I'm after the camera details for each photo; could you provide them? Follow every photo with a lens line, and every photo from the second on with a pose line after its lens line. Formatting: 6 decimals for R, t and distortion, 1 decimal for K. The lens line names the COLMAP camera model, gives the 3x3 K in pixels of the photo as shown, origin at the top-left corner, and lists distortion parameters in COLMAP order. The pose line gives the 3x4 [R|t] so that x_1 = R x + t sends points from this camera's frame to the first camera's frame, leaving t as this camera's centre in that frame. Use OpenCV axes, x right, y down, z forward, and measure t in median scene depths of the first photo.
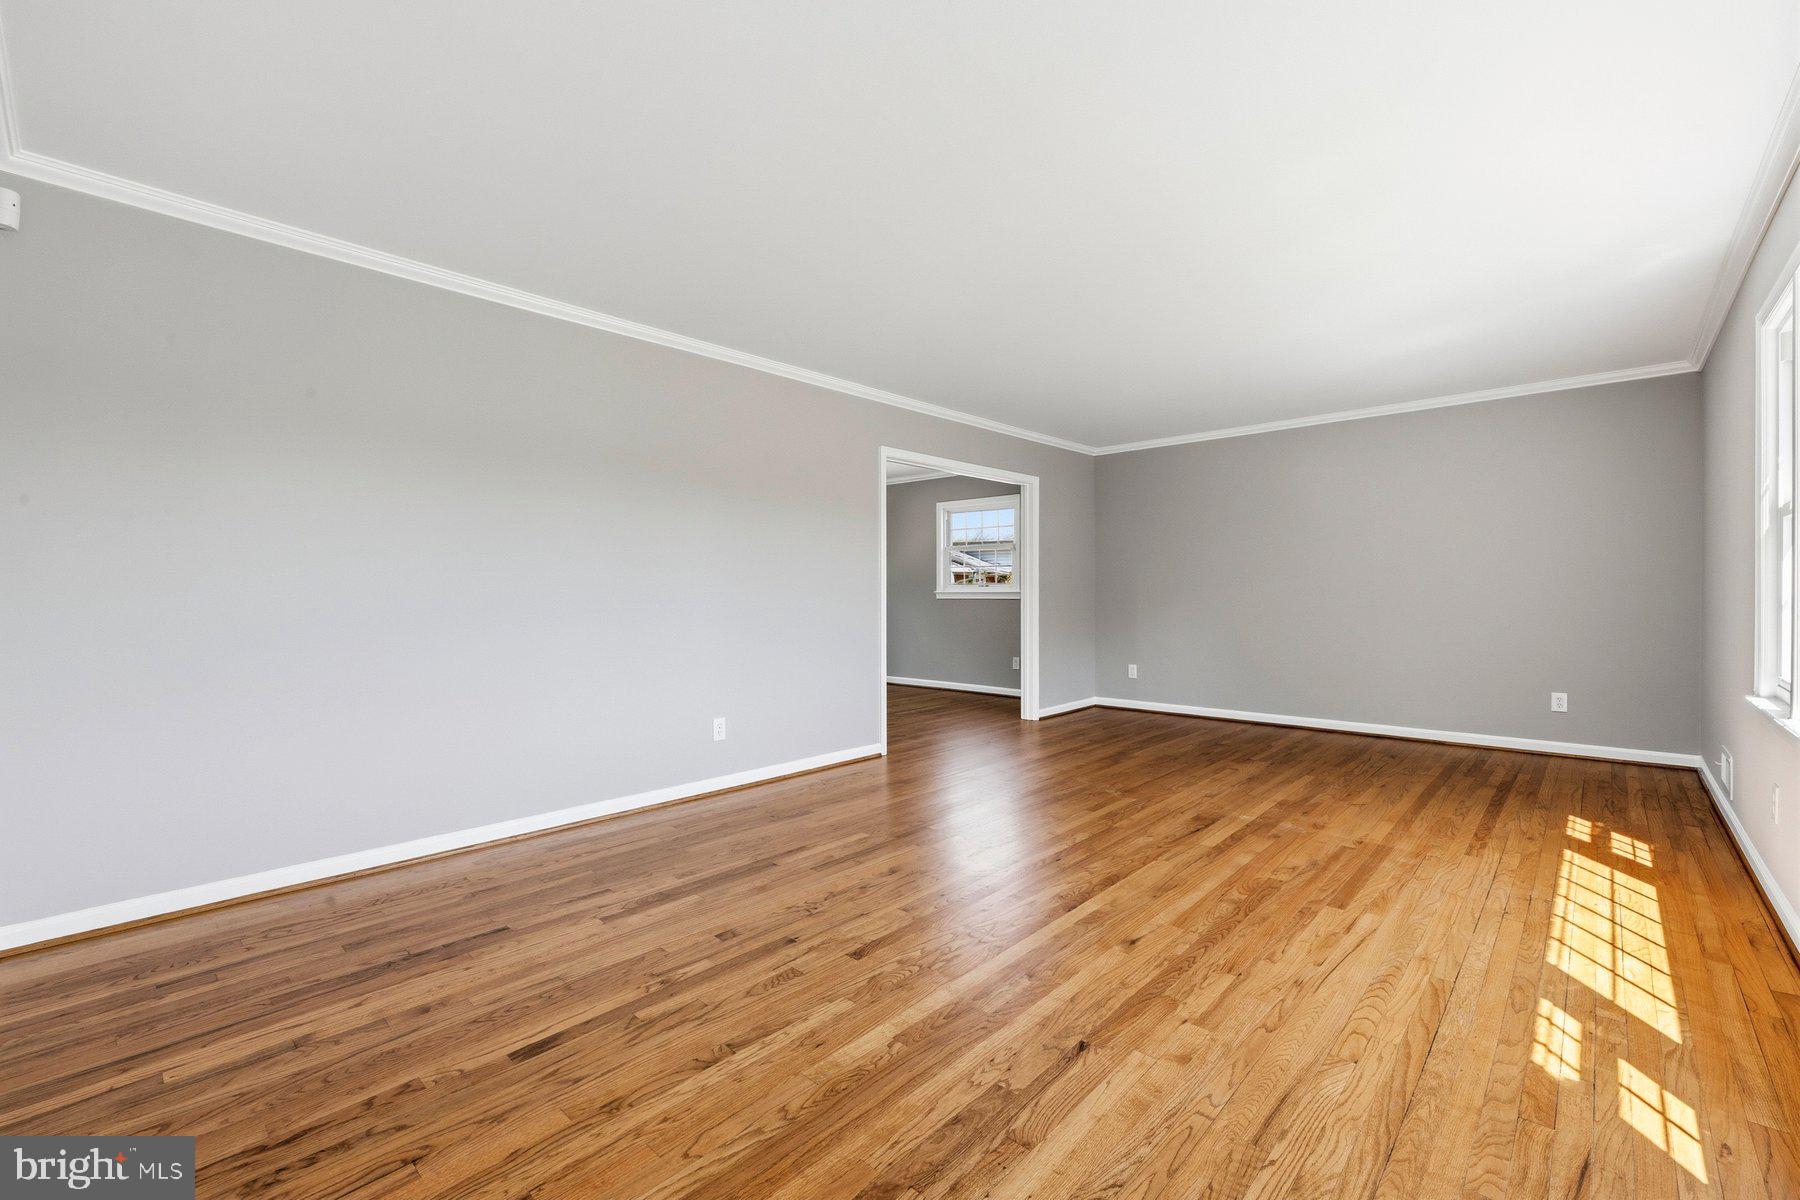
lens RADIAL K [[761.5, 0, 899.3], [0, 761.5, 596.3], [0, 0, 1]] dist [-0.000270, -0.000146]
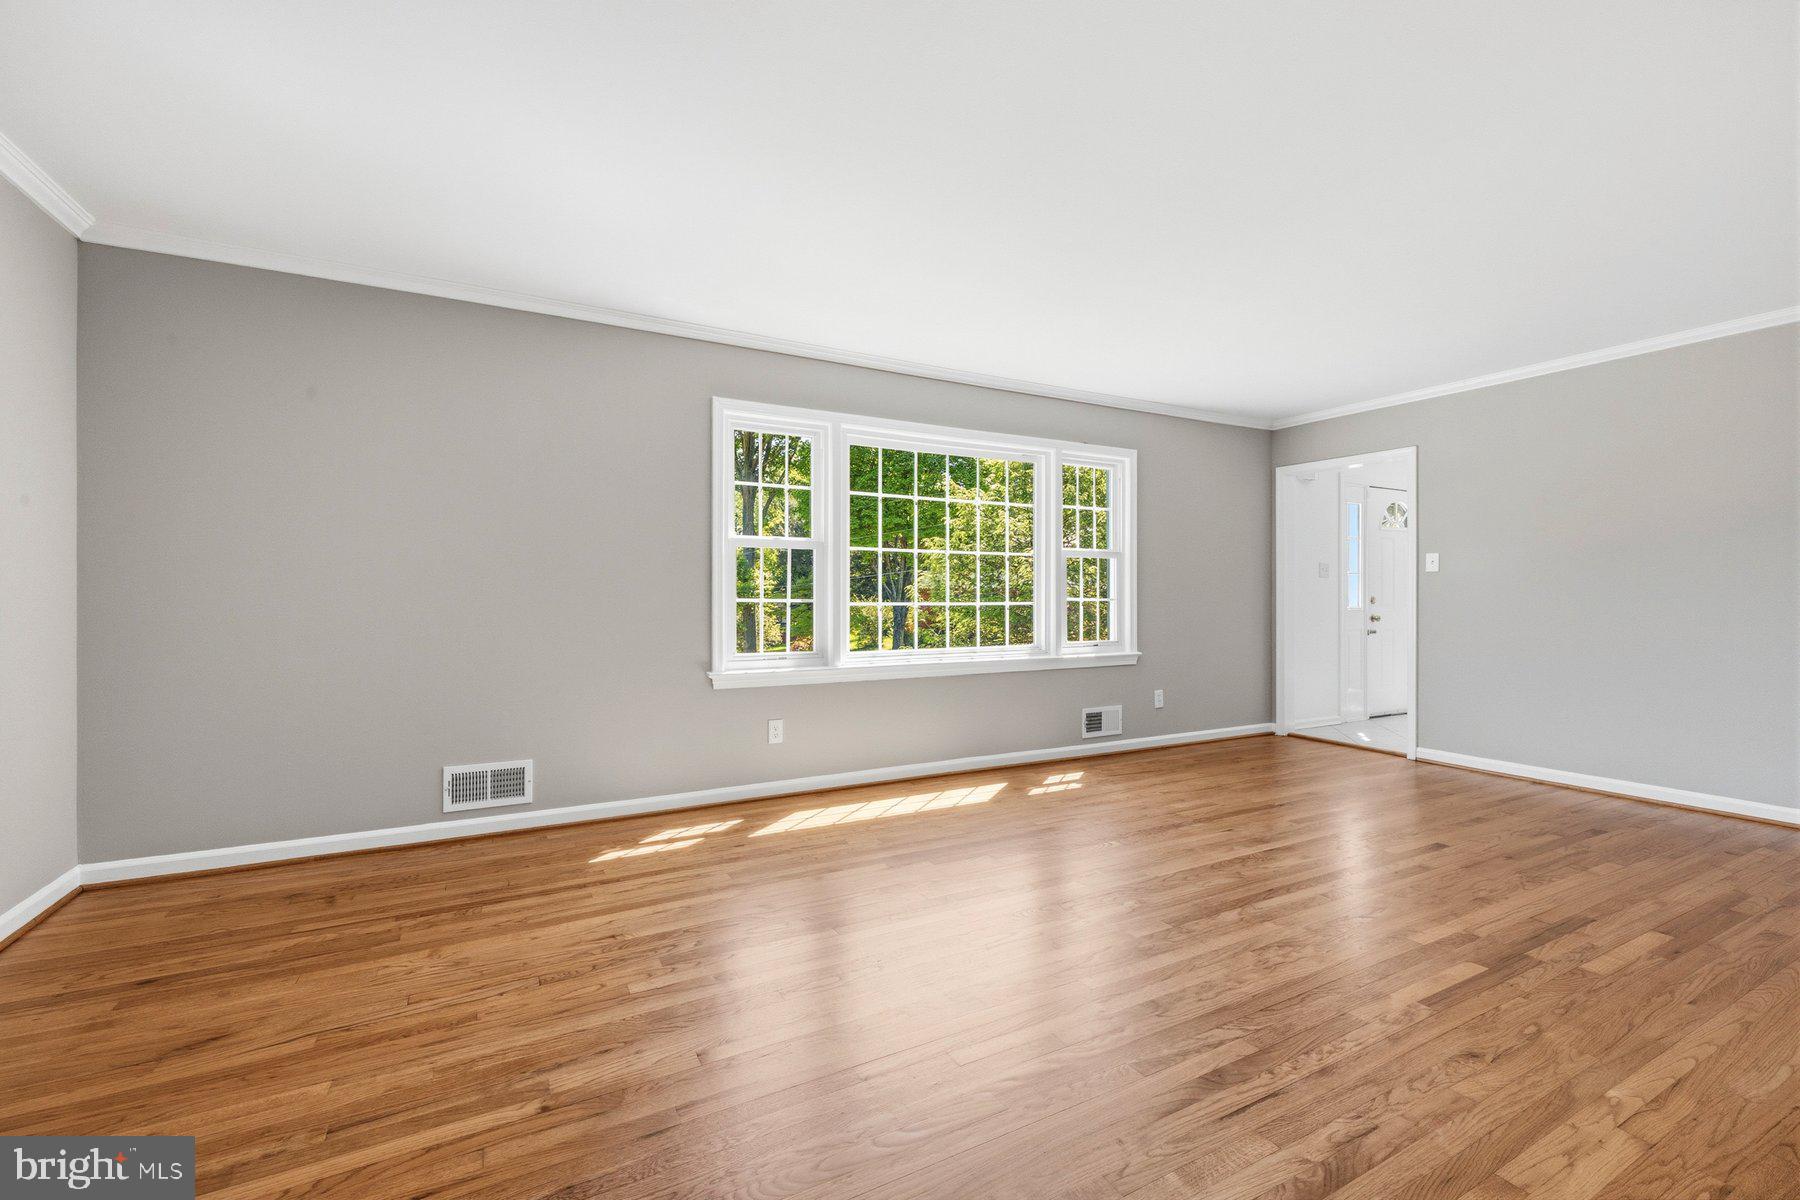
lens RADIAL K [[761.5, 0, 899.3], [0, 761.5, 596.3], [0, 0, 1]] dist [-0.000270, -0.000146]
pose [[-0.946410, 0.004661, 0.322934, 0.342147], [0.005709, 0.999981, 0.002299, -0.008680], [-0.322917, 0.004020, -0.946419, 2.055288]]
